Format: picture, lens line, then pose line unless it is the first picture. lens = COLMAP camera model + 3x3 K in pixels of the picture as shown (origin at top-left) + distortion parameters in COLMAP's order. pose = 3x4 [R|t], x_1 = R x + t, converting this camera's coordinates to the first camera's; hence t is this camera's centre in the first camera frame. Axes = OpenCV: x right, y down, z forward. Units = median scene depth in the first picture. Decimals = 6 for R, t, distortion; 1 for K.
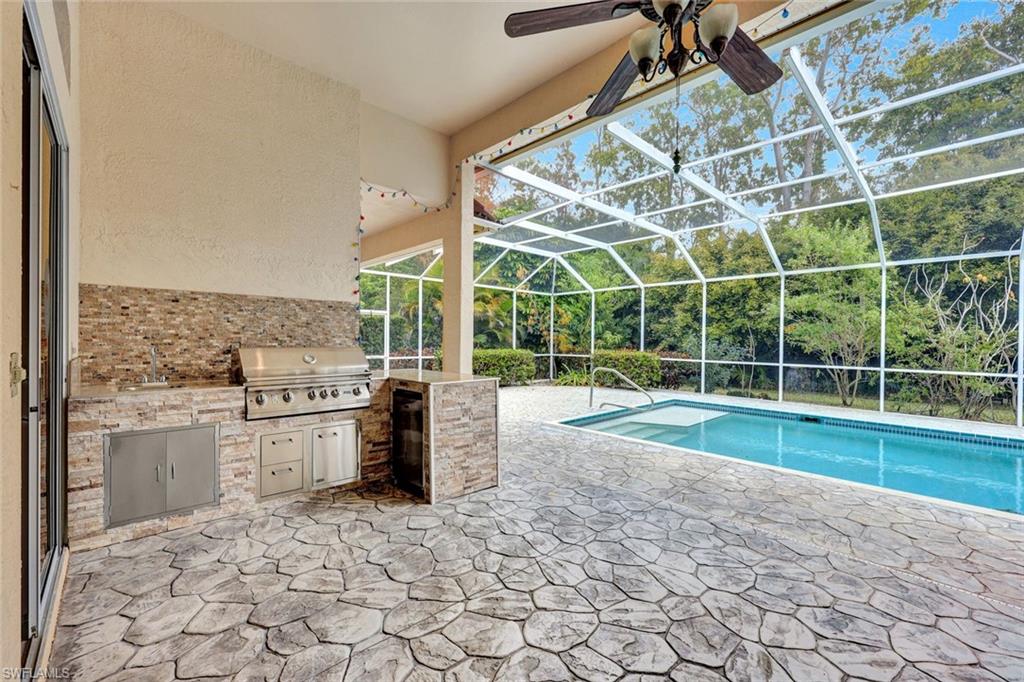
lens RADIAL K [[415.5, 0, 504.1], [0, 415.5, 343.0], [0, 0, 1]] dist [0.000553, -0.000166]
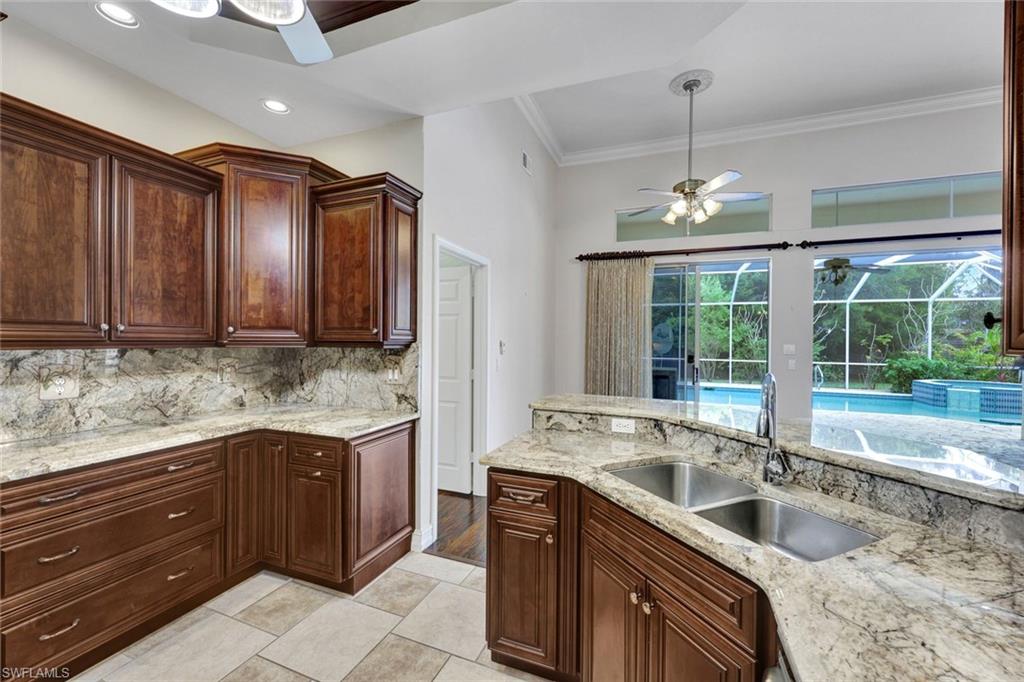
lens RADIAL K [[415.5, 0, 503.9], [0, 415.5, 340.6], [0, 0, 1]] dist [0.000553, -0.000166]
pose [[0.906940, -0.003836, 0.421242, -0.845803], [0.005152, 0.999985, -0.001985, -0.028362], [-0.421228, 0.003971, 0.906946, -0.264532]]
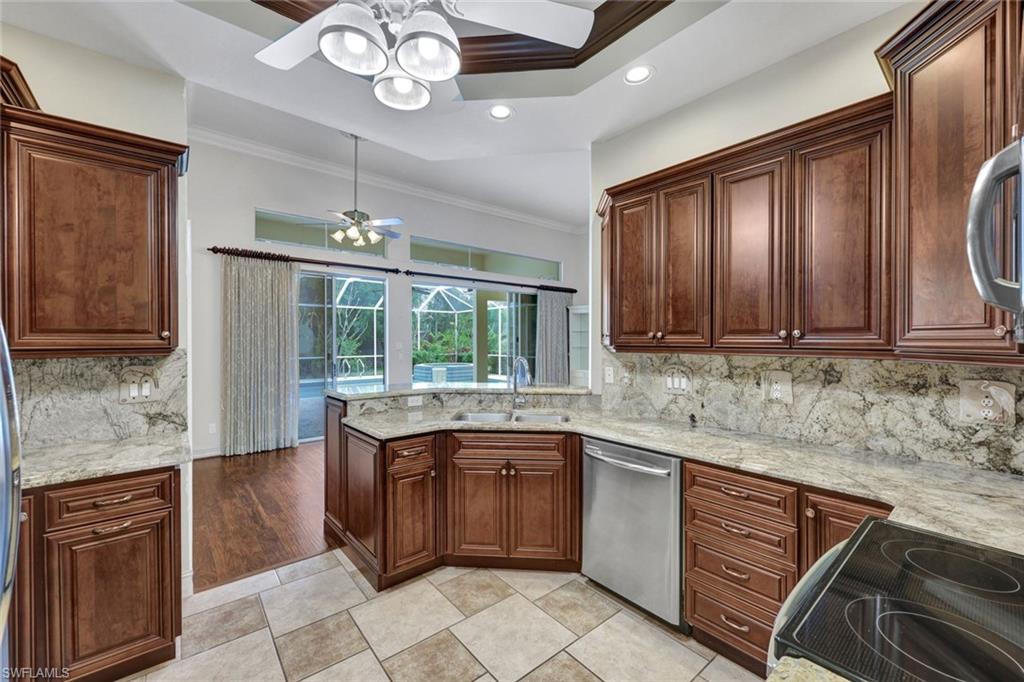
lens RADIAL K [[415.5, 0, 512.9], [0, 415.5, 338.7], [0, 0, 1]] dist [0.000553, -0.000166]
pose [[0.053588, -0.009750, 0.998516, -1.053016], [0.013270, 0.999871, 0.009051, -0.034038], [-0.998475, 0.012765, 0.053711, -0.161754]]
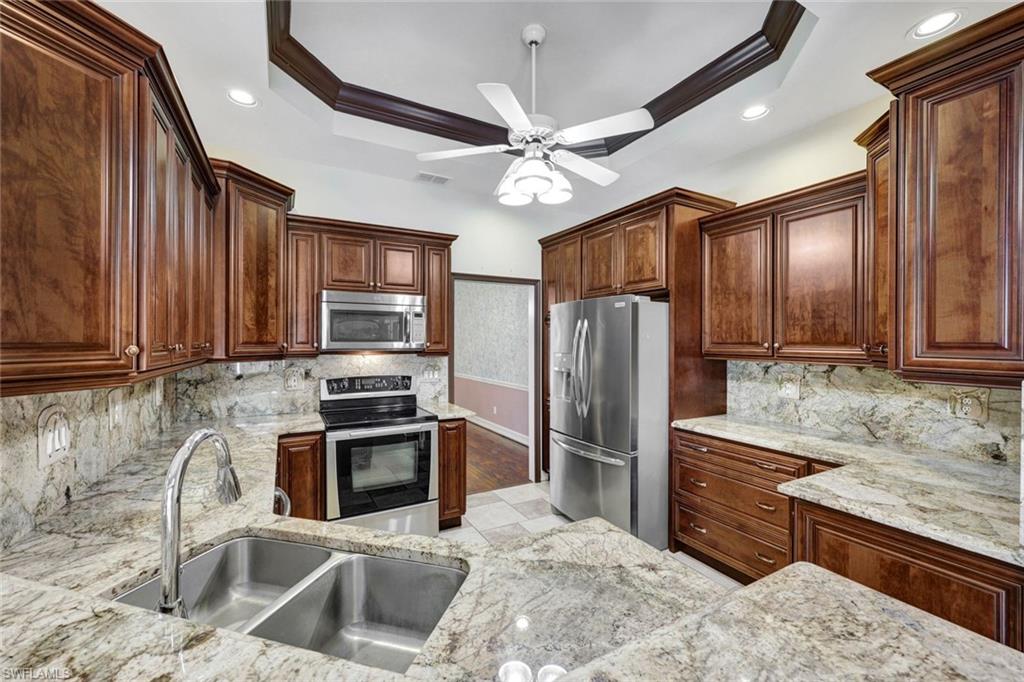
lens RADIAL K [[415.5, 0, 517.8], [0, 415.5, 336.7], [0, 0, 1]] dist [0.000553, -0.000166]
pose [[-0.238218, -0.017075, -0.971062, -0.576981], [-0.015082, 0.999790, -0.013880, -0.038155], [0.971094, 0.011340, -0.238426, -0.041698]]
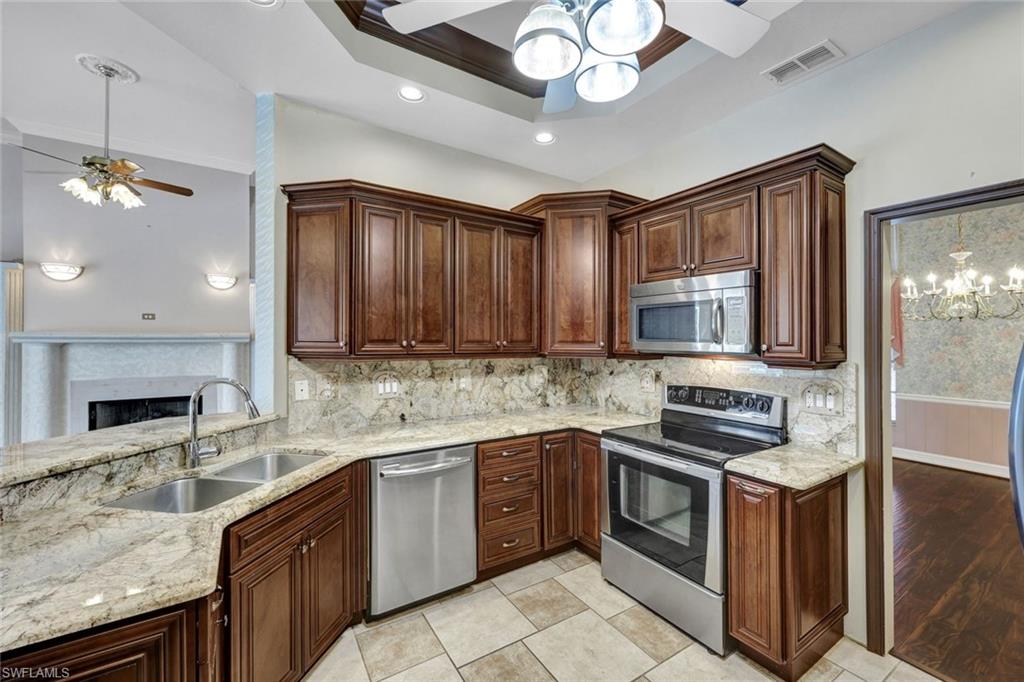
lens RADIAL K [[415.5, 0, 509.7], [0, 415.5, 336.8], [0, 0, 1]] dist [0.000553, -0.000166]
pose [[-0.982560, -0.014229, 0.185399, -0.875914], [-0.012423, 0.999863, 0.010902, -0.042739], [-0.185529, 0.008408, -0.982603, 0.059499]]
